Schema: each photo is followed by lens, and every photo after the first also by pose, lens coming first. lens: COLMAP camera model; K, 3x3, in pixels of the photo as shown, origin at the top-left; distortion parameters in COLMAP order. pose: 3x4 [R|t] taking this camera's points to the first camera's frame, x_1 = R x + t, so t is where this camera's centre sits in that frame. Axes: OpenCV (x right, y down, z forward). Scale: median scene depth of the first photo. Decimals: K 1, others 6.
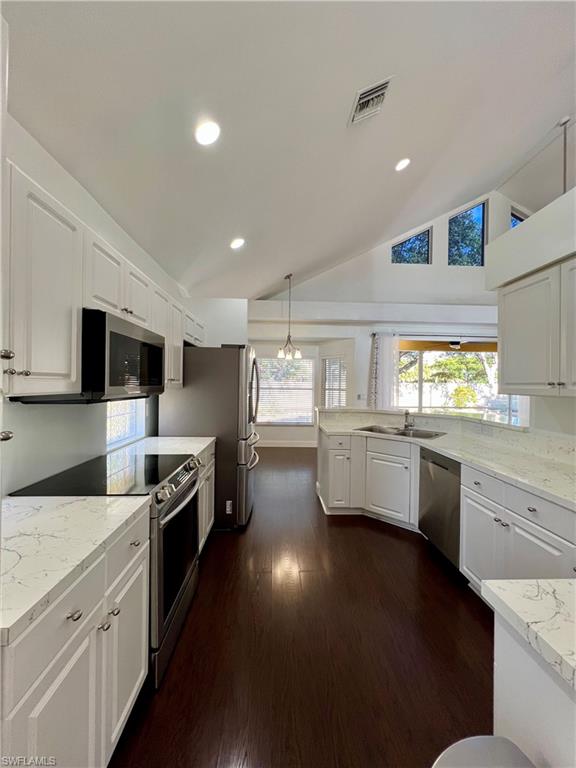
lens RADIAL K [[307.4, 0, 288.8], [0, 307.4, 385.0], [0, 0, 1]] dist [0.001991, 0.000053]
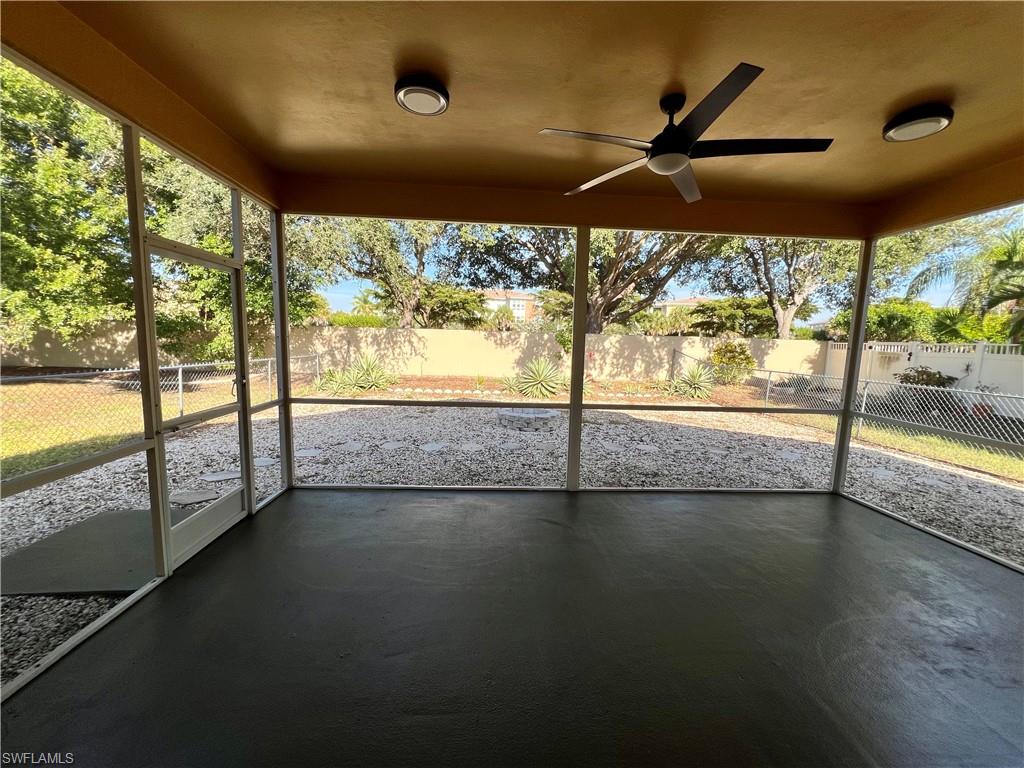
lens RADIAL K [[409.9, 0, 511.0], [0, 409.9, 388.3], [0, 0, 1]] dist [0.001991, 0.000053]
pose [[0.999826, 0.016432, 0.008859, 0.084695], [-0.017422, 0.991807, 0.126555, -0.003737], [-0.006707, -0.126687, 0.991920, 0.135561]]
